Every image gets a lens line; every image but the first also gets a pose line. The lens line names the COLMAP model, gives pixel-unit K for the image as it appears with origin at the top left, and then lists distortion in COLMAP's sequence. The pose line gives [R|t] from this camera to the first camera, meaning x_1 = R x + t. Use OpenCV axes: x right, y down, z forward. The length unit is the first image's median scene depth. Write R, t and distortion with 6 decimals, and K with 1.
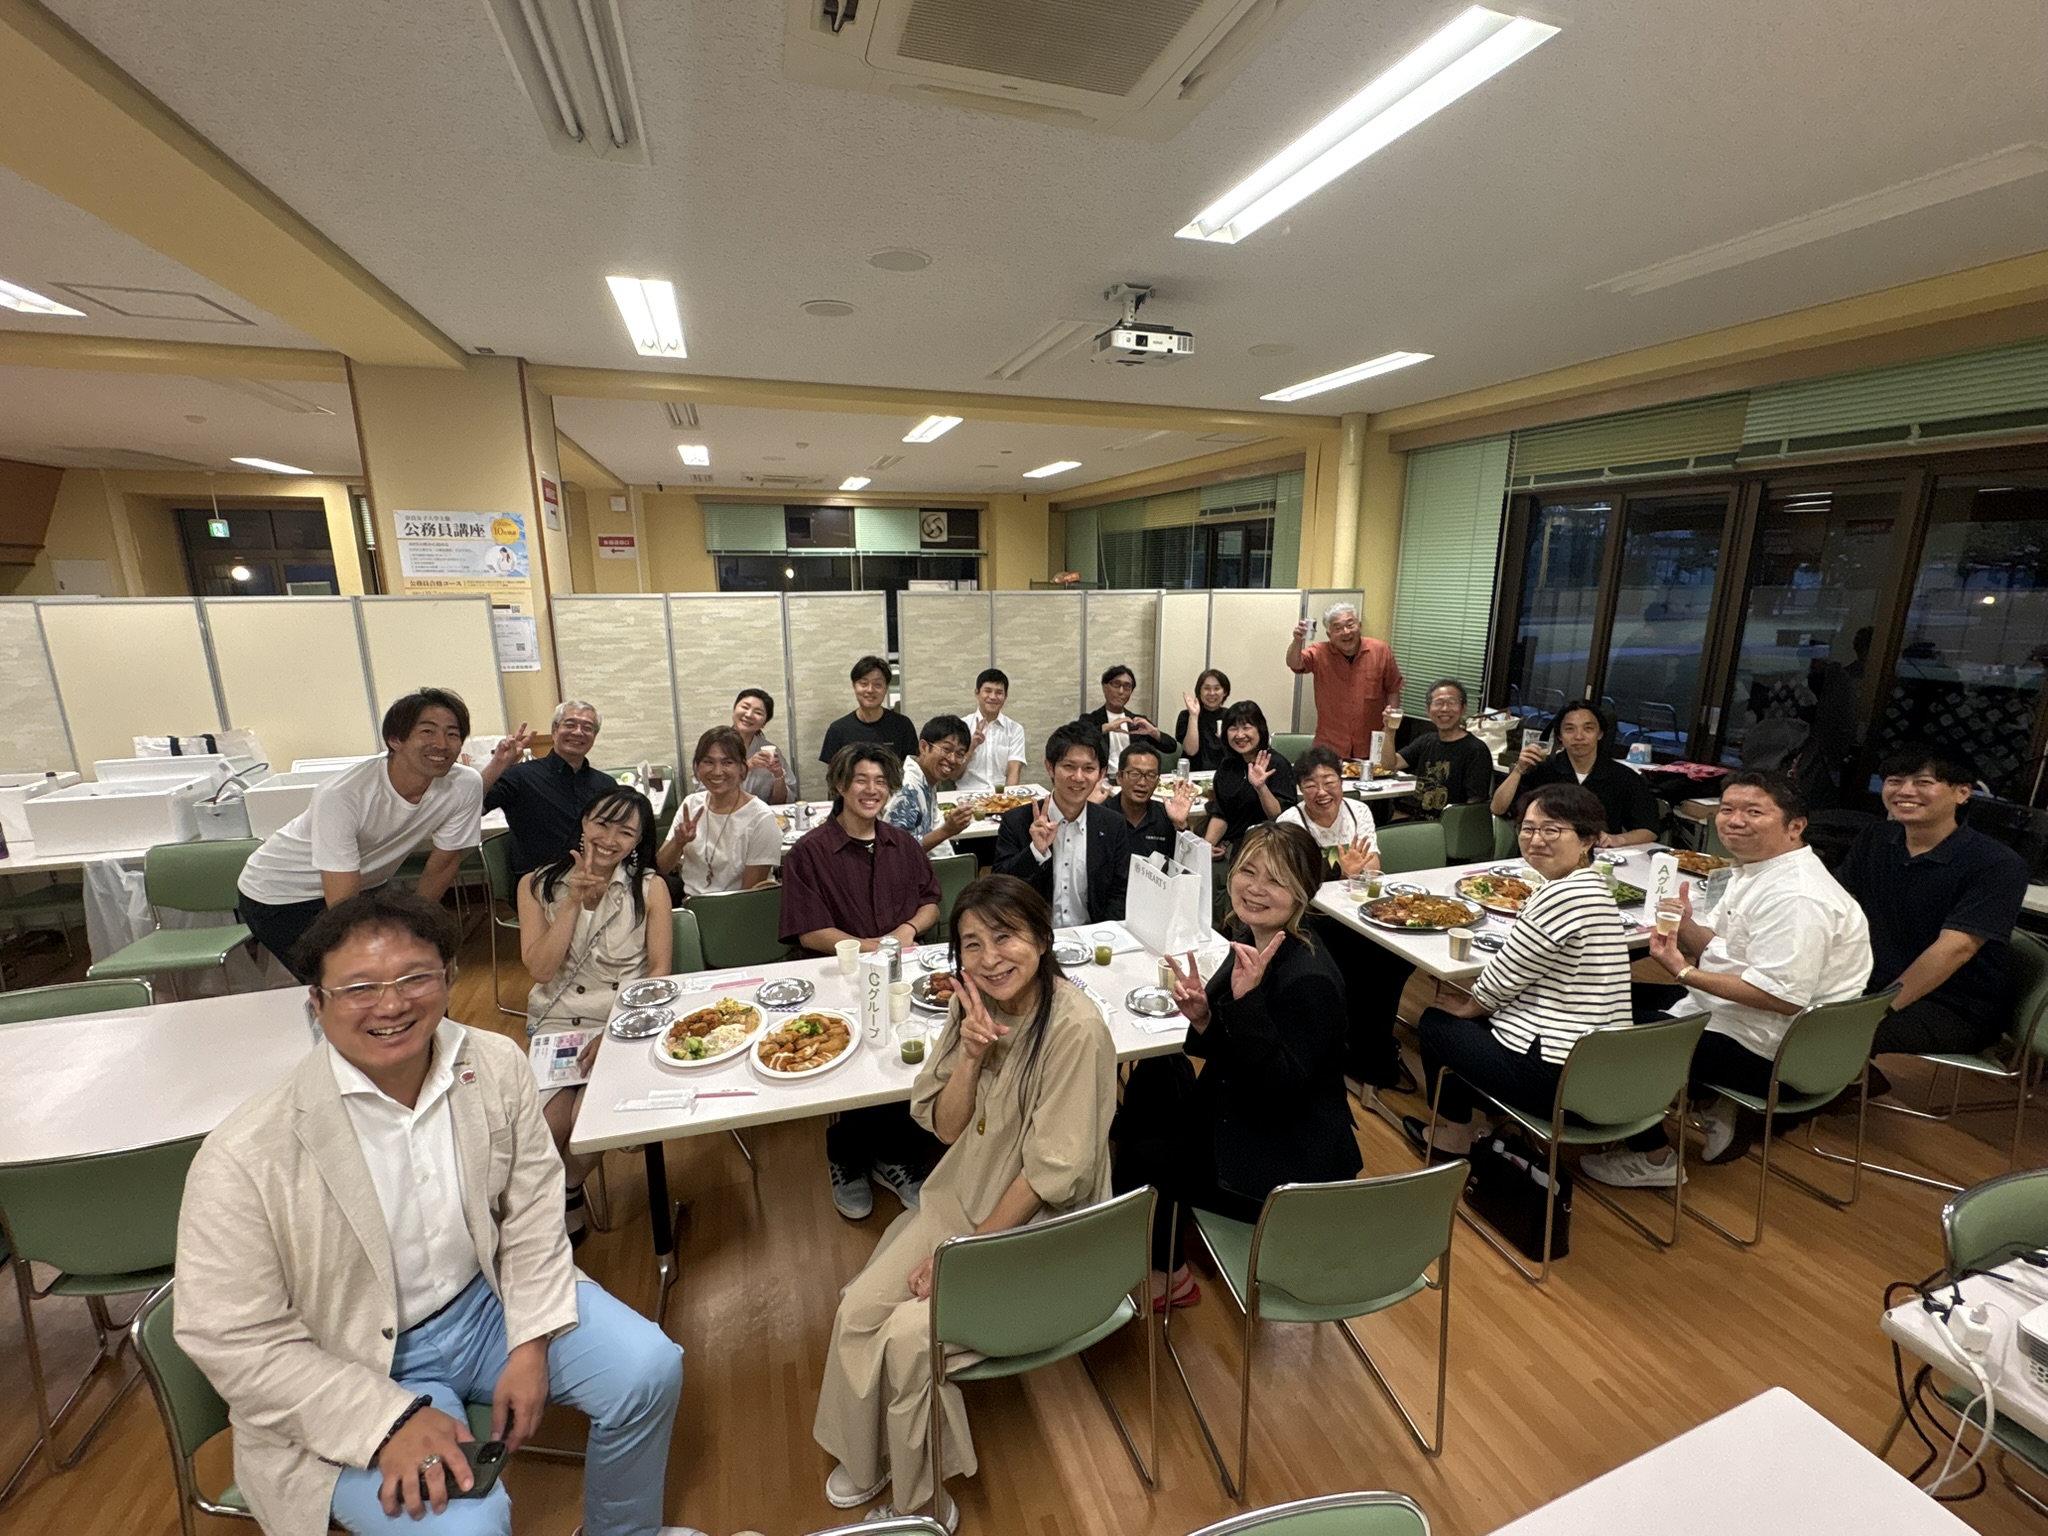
lens RADIAL K [[861.9, 0, 1024.0], [0, 861.9, 768.0], [0, 0, 1]] dist [0.000587, -0.000155]
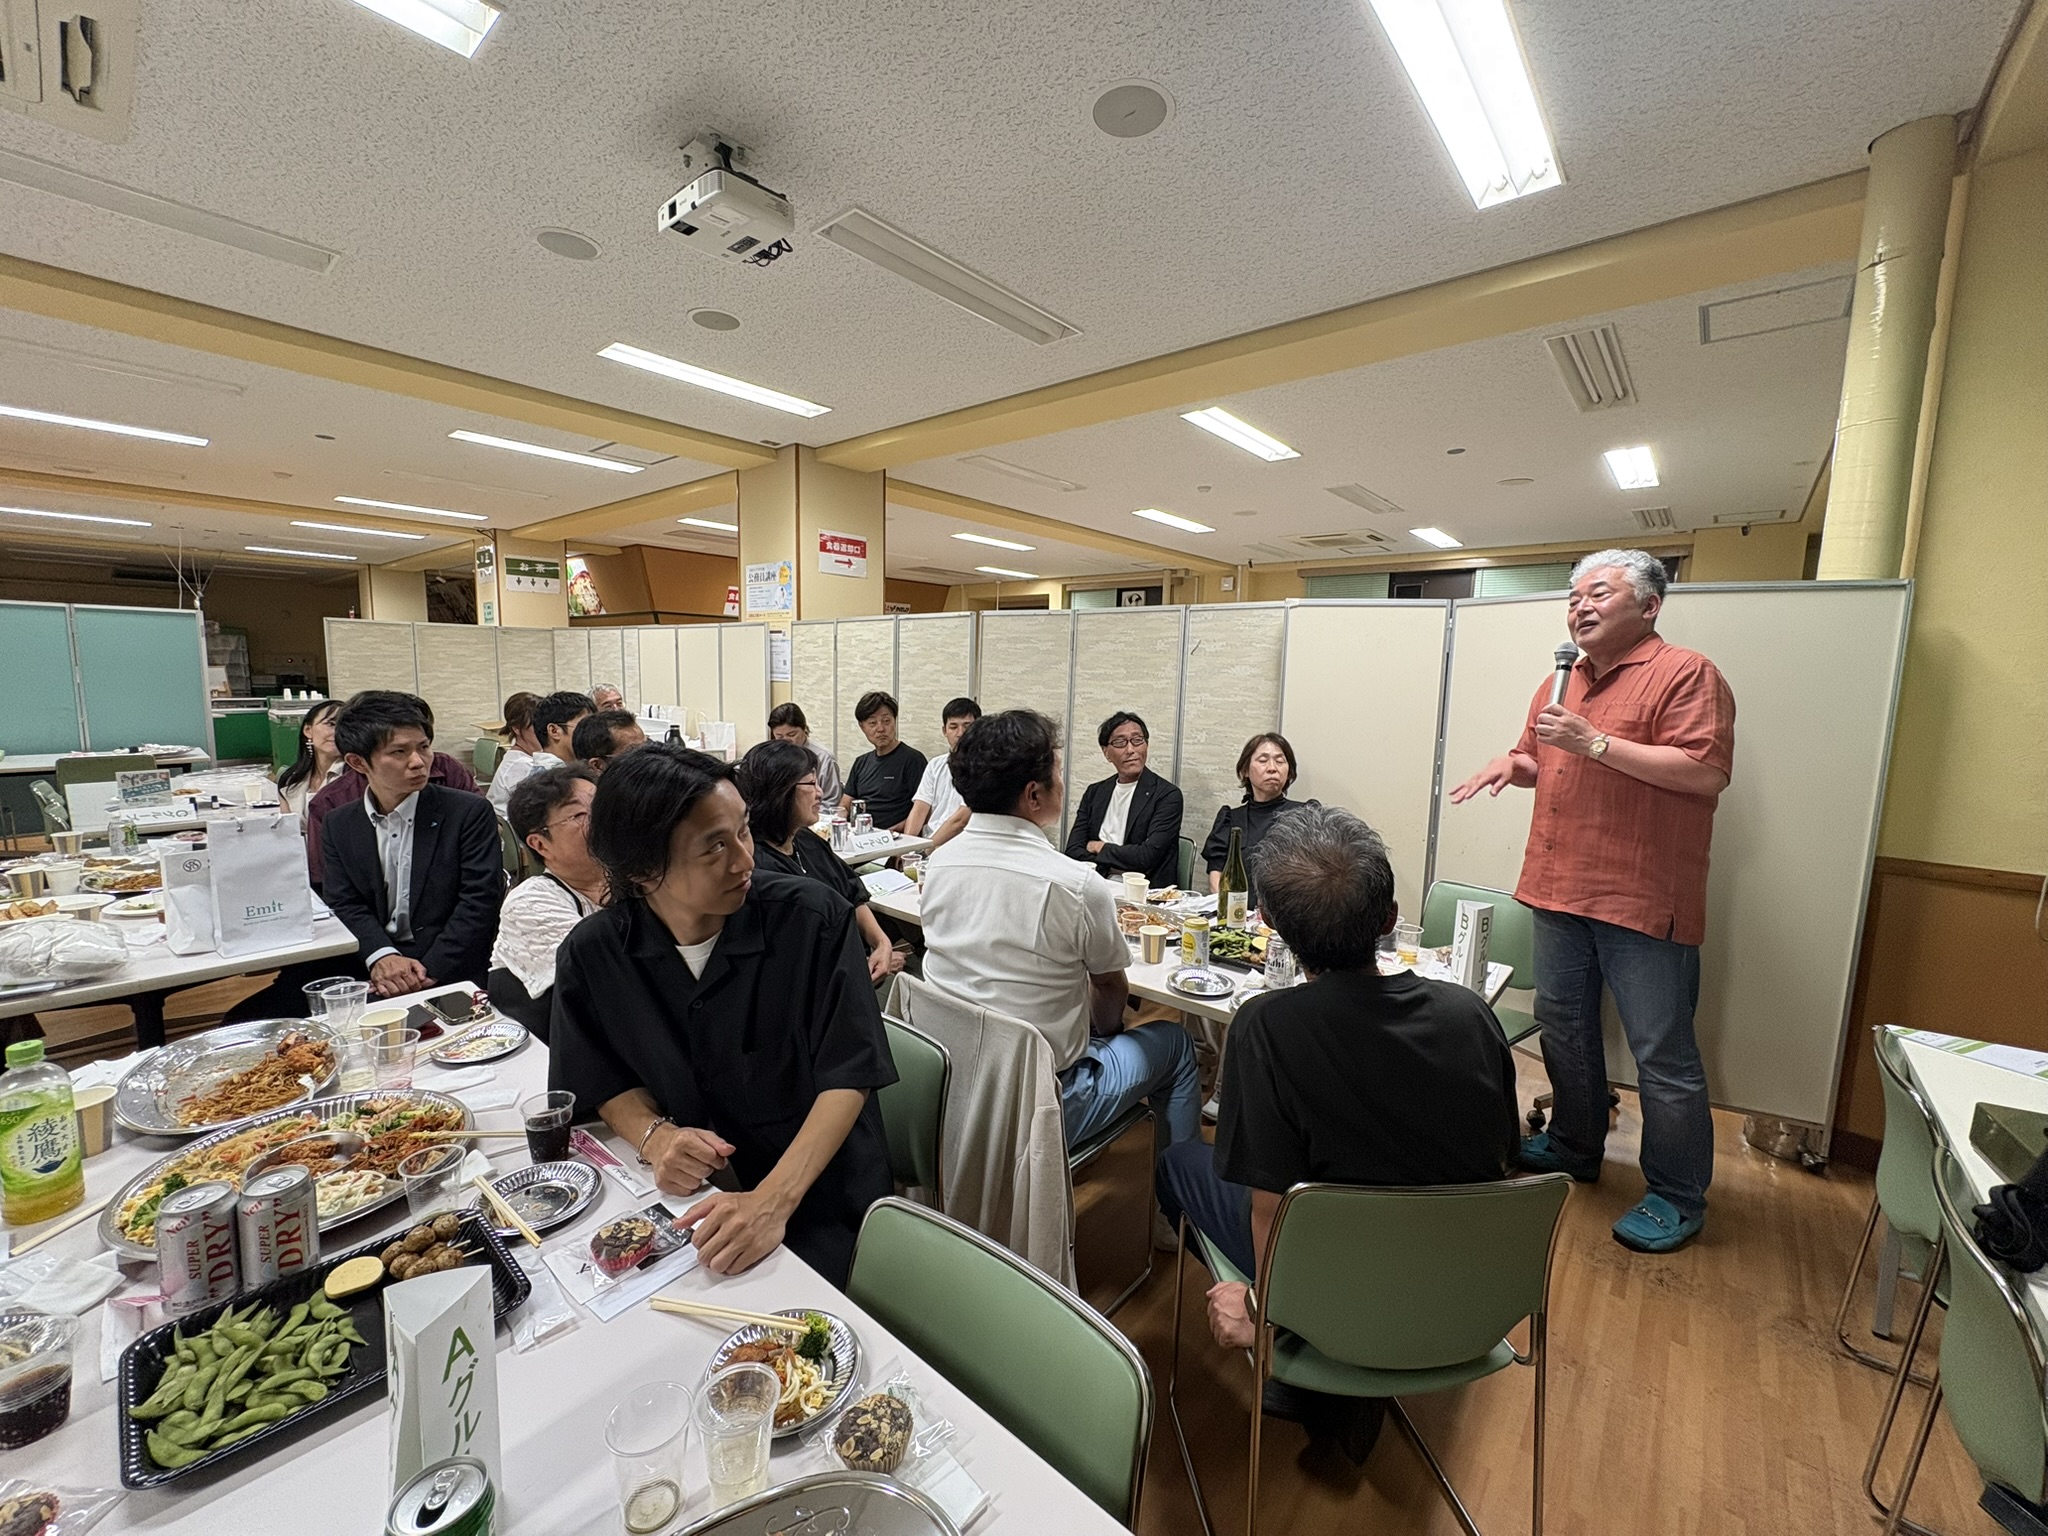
lens RADIAL K [[819.0, 0, 1025.3], [0, 819.0, 765.5], [0, 0, 1]] dist [0.000050, 0.000662]
pose [[0.518143, 0.108589, -0.848373, 0.636040], [-0.213462, 0.976937, -0.005327, -0.057189], [0.828228, 0.183856, 0.529372, 0.643660]]
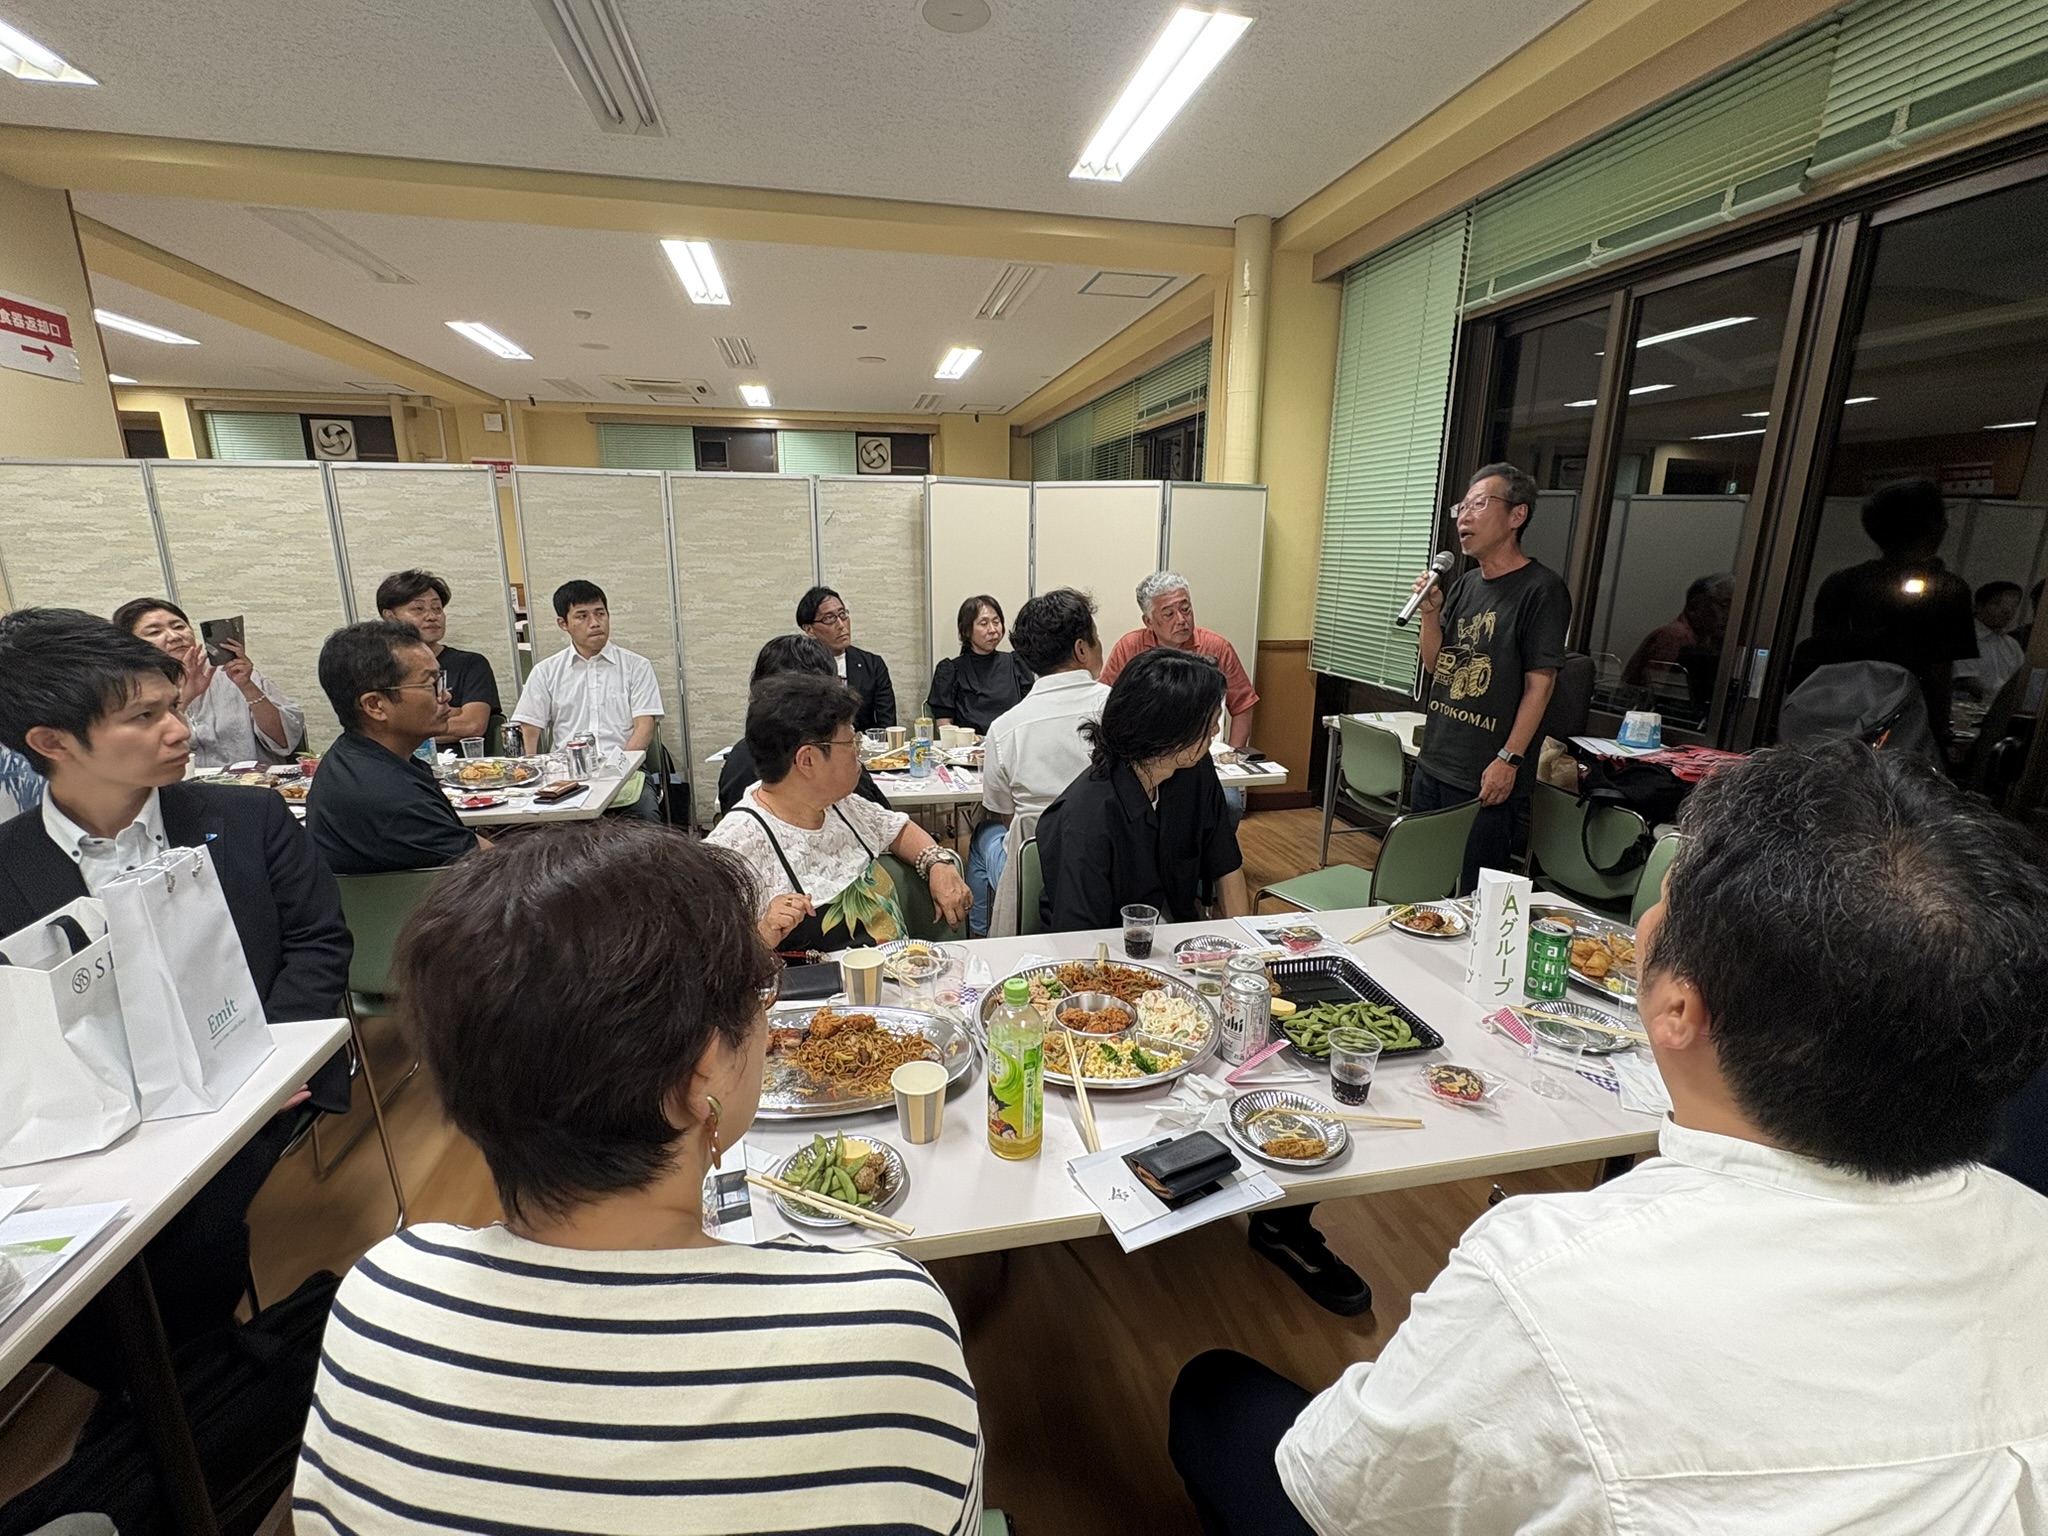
lens RADIAL K [[898.2, 0, 1024.0], [0, 898.2, 768.0], [0, 0, 1]] dist [-0.000455, 0.000539]
pose [[0.994229, 0.032252, -0.102313, 0.355117], [-0.030157, 0.999304, 0.021964, 0.007921], [0.102950, -0.018751, 0.994510, 0.338183]]
